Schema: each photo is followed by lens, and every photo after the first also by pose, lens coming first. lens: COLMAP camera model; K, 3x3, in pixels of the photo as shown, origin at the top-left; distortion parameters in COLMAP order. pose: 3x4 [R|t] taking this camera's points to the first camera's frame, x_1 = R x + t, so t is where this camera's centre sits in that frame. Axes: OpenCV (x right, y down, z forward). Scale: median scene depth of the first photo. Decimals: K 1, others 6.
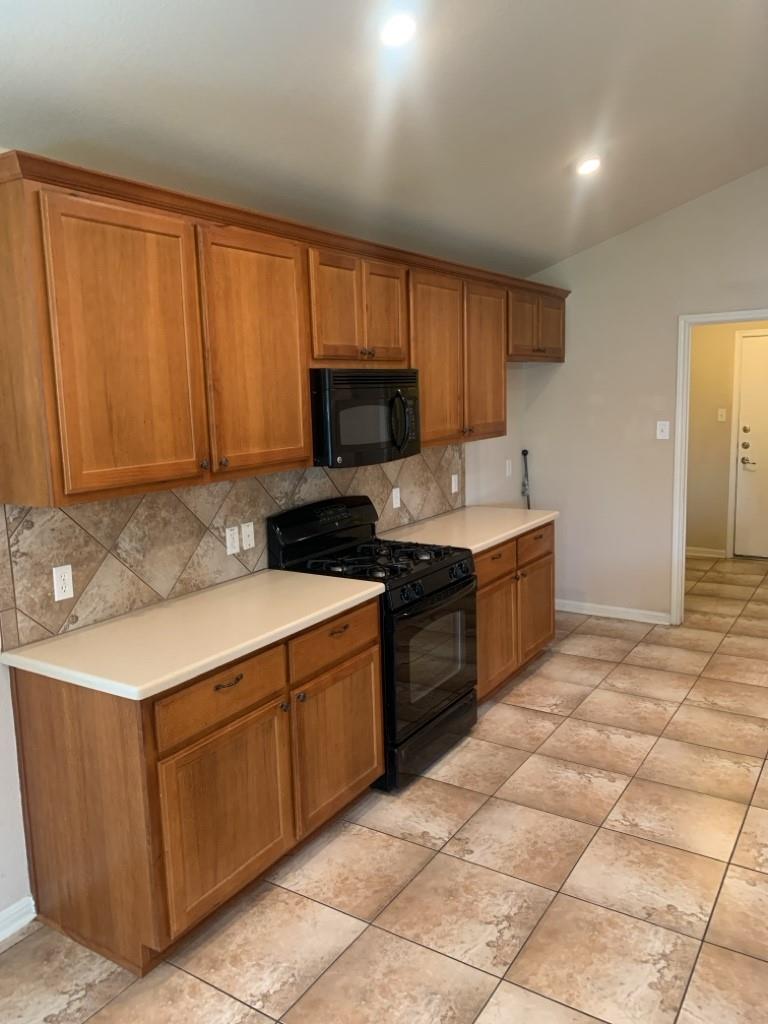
lens RADIAL K [[778.2, 0, 372.0], [0, 778.2, 503.1], [0, 0, 1]] dist [0.035238, -0.034951]
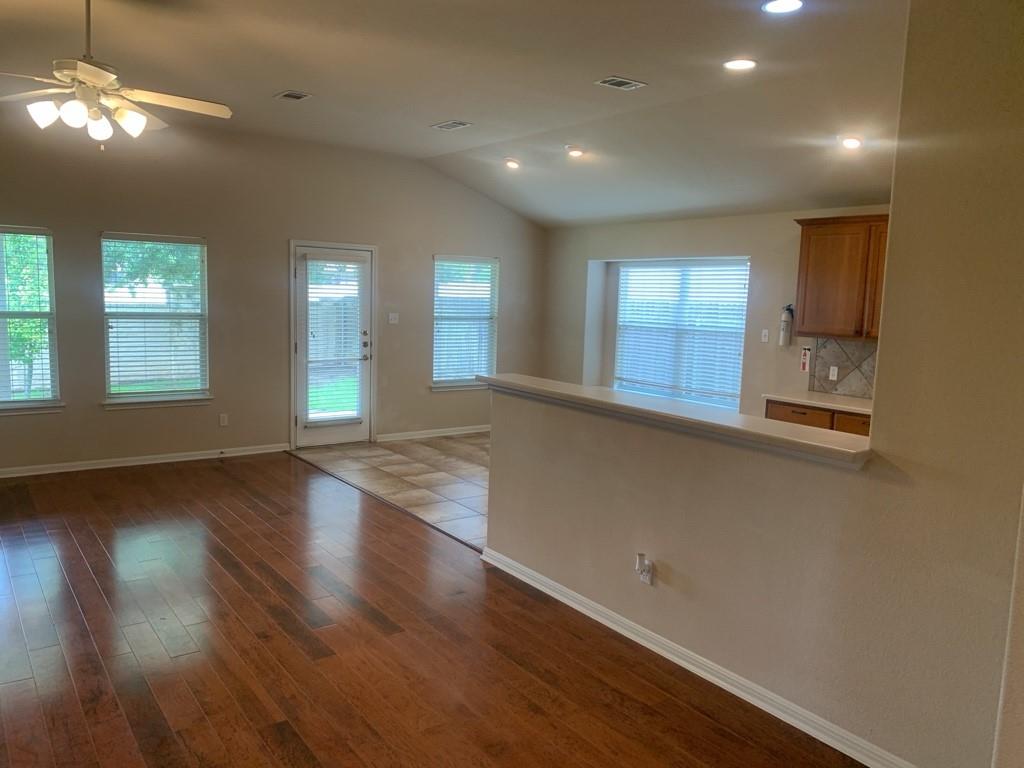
lens RADIAL K [[778.2, 0, 520.0], [0, 778.2, 388.9], [0, 0, 1]] dist [0.035238, -0.034951]
pose [[-0.348642, 0.138139, -0.927020, 2.043863], [-0.156279, 0.966665, 0.202821, -0.179590], [0.924135, 0.215586, -0.315432, 0.783562]]
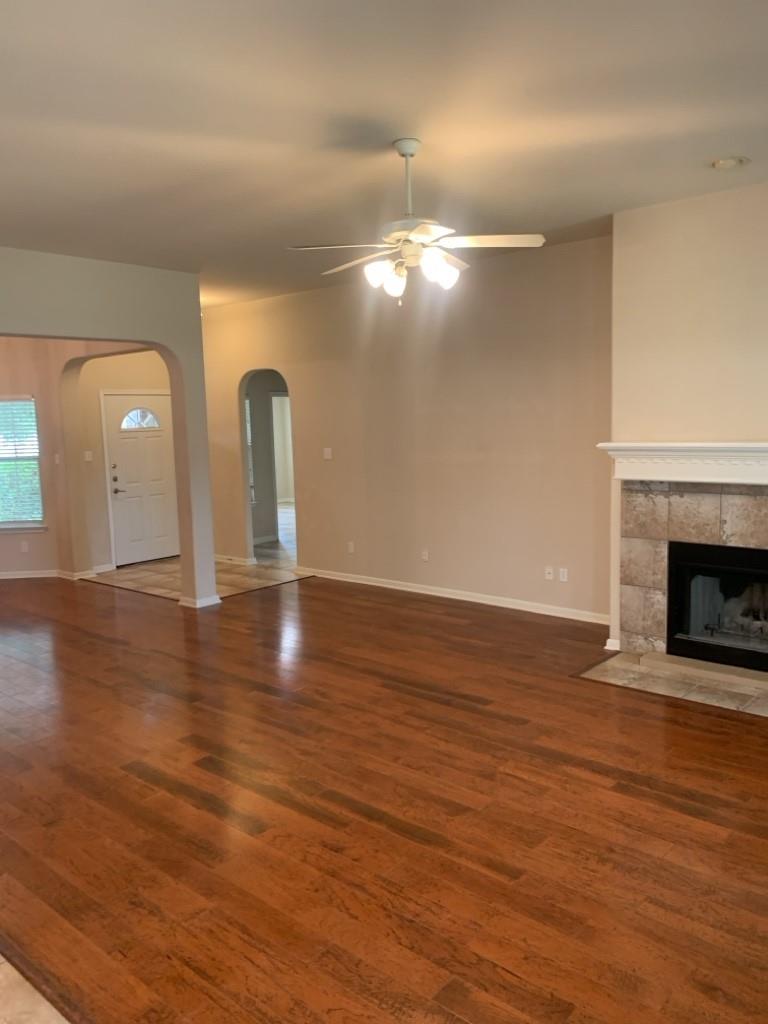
lens RADIAL K [[778.2, 0, 387.9], [0, 778.2, 512.5], [0, 0, 1]] dist [0.035238, -0.034951]
pose [[0.128747, -0.093887, 0.987223, -0.293754], [0.164329, 0.983765, 0.072127, 0.056665], [-0.977967, 0.152943, 0.142085, -0.441835]]
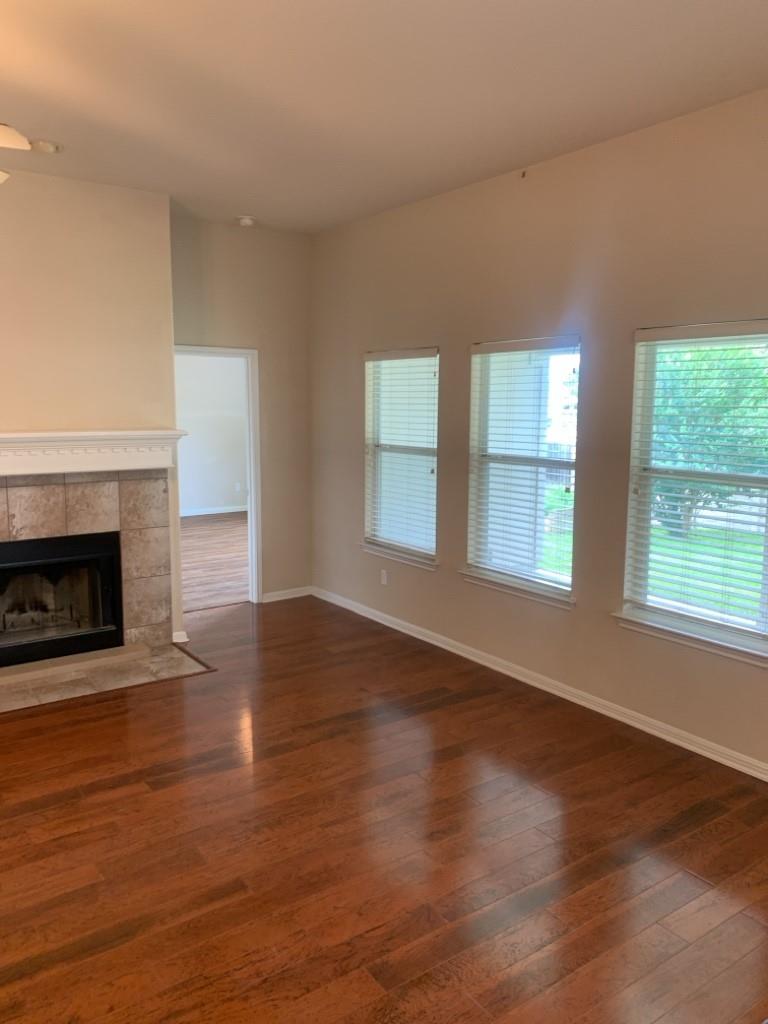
lens RADIAL K [[778.2, 0, 371.4], [0, 778.2, 503.4], [0, 0, 1]] dist [0.035238, -0.034951]
pose [[-0.928265, -0.017028, 0.371529, 0.188262], [0.083002, 0.964272, 0.251575, -0.056180], [-0.362539, 0.264366, -0.893687, 0.279557]]
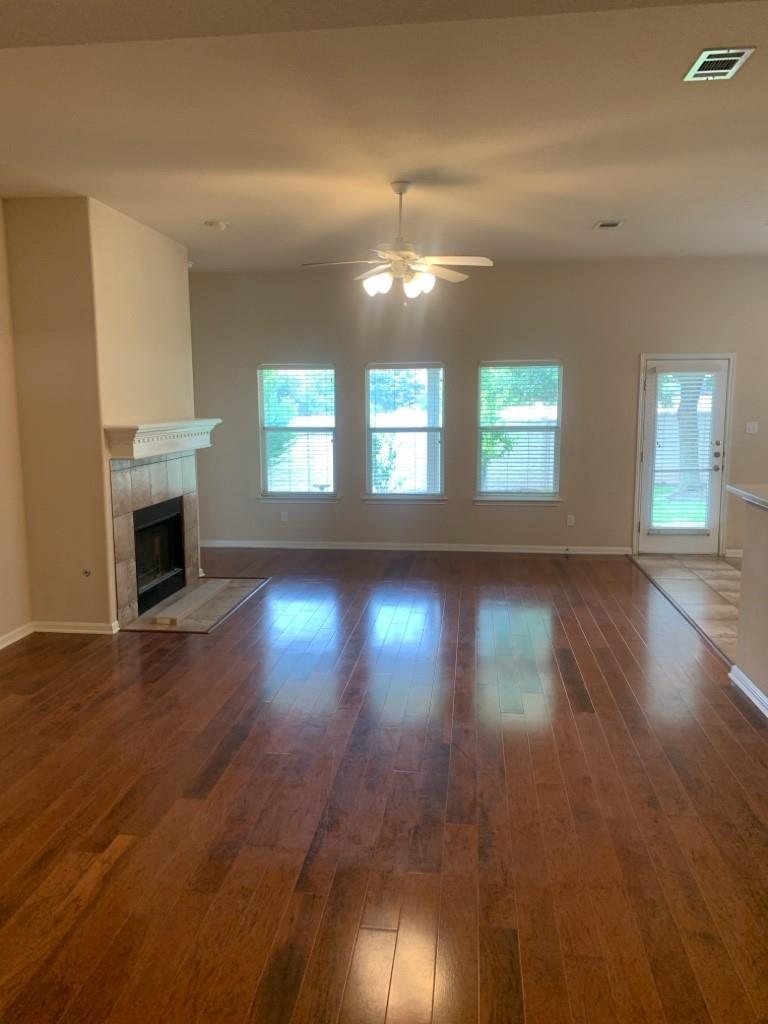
lens RADIAL K [[778.2, 0, 374.4], [0, 778.2, 503.2], [0, 0, 1]] dist [0.035238, -0.034951]
pose [[-0.898563, 0.100277, -0.427234, 1.886952], [-0.024098, 0.960800, 0.276193, -0.247208], [0.438182, 0.258472, -0.860923, 1.240042]]
